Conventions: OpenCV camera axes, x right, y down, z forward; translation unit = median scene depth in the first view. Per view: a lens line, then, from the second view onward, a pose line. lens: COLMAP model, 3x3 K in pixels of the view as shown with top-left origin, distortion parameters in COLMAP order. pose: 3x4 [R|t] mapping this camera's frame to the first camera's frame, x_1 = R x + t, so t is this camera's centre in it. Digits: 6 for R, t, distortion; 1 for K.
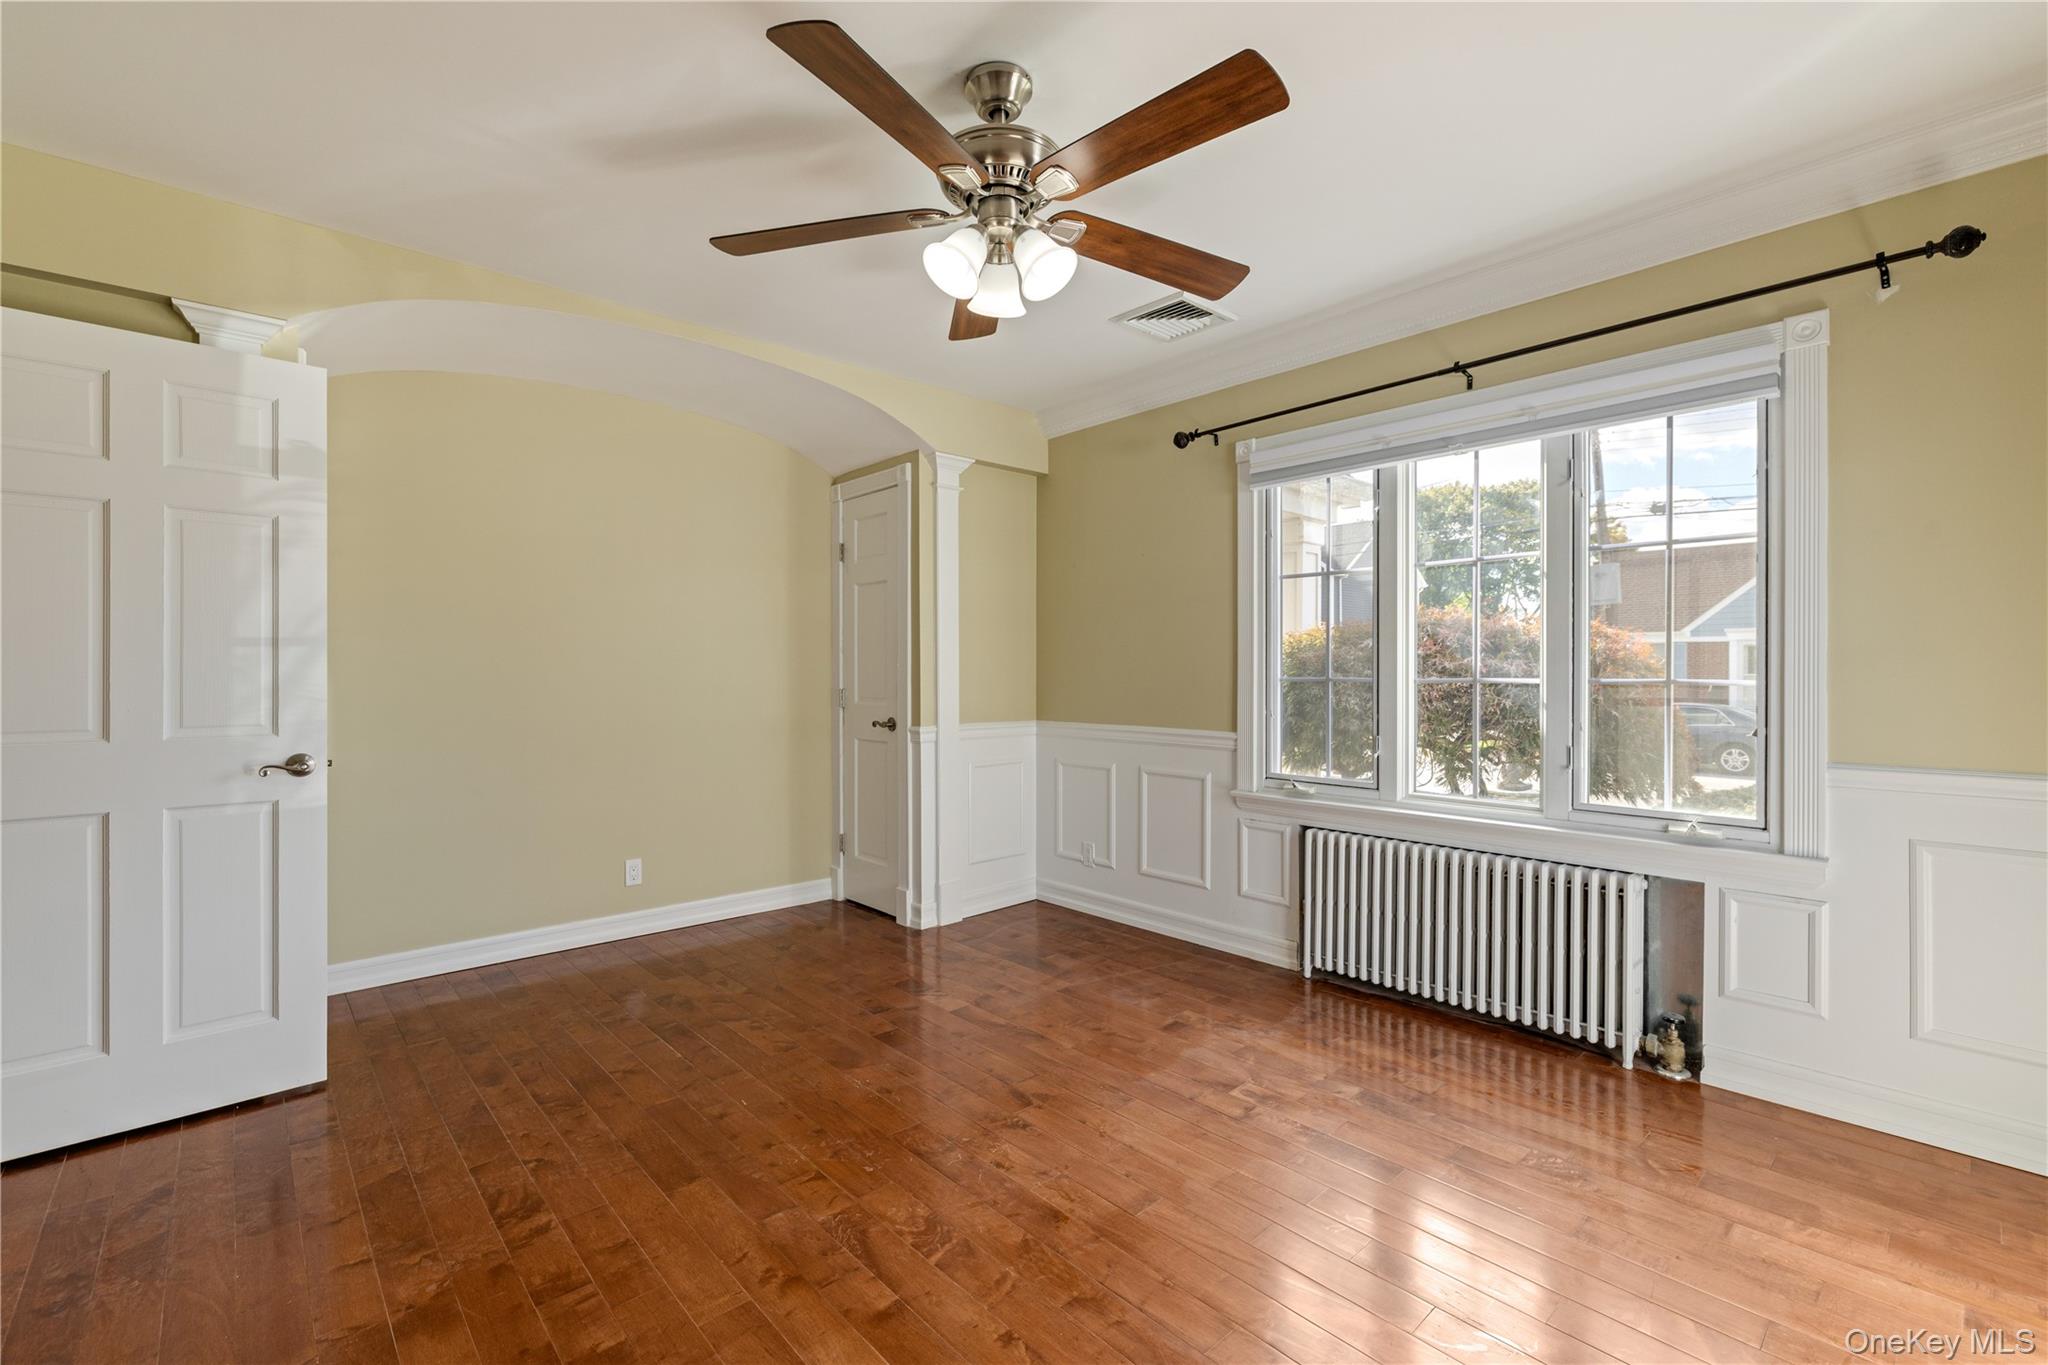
lens RADIAL K [[878.4, 0, 1020.8], [0, 878.4, 680.1], [0, 0, 1]] dist [-0.000725, -0.000127]
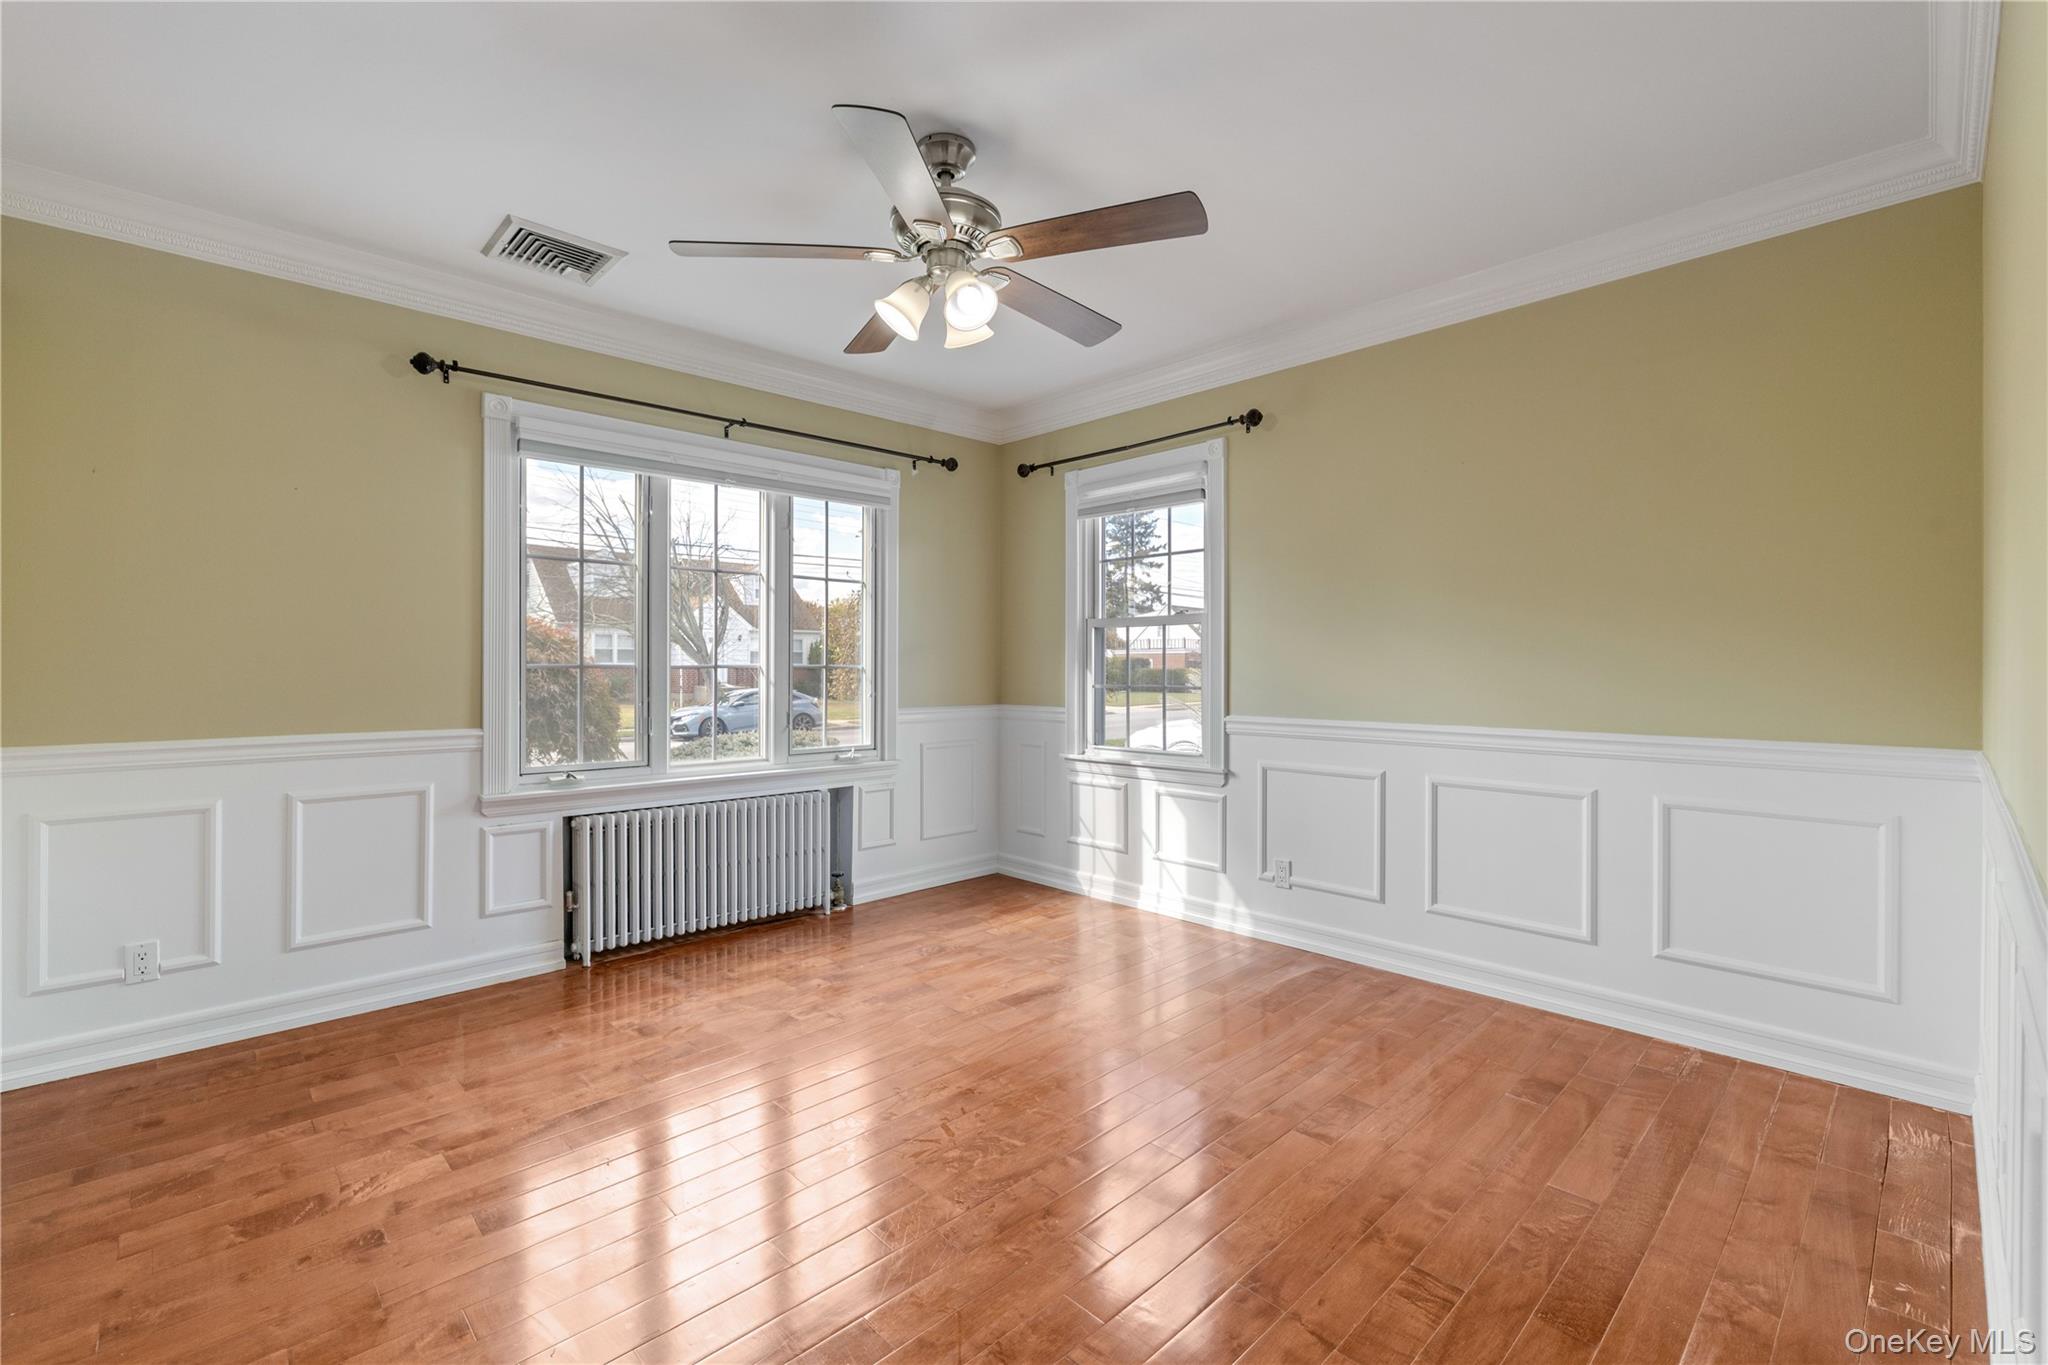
lens RADIAL K [[883.9, 0, 1021.6], [0, 883.9, 667.7], [0, 0, 1]] dist [-0.004875, -0.000452]
pose [[-0.026691, -0.003769, 0.999637, -0.768670], [0.006015, 0.999974, 0.003931, -0.000301], [-0.999626, 0.006117, -0.026668, 0.600530]]
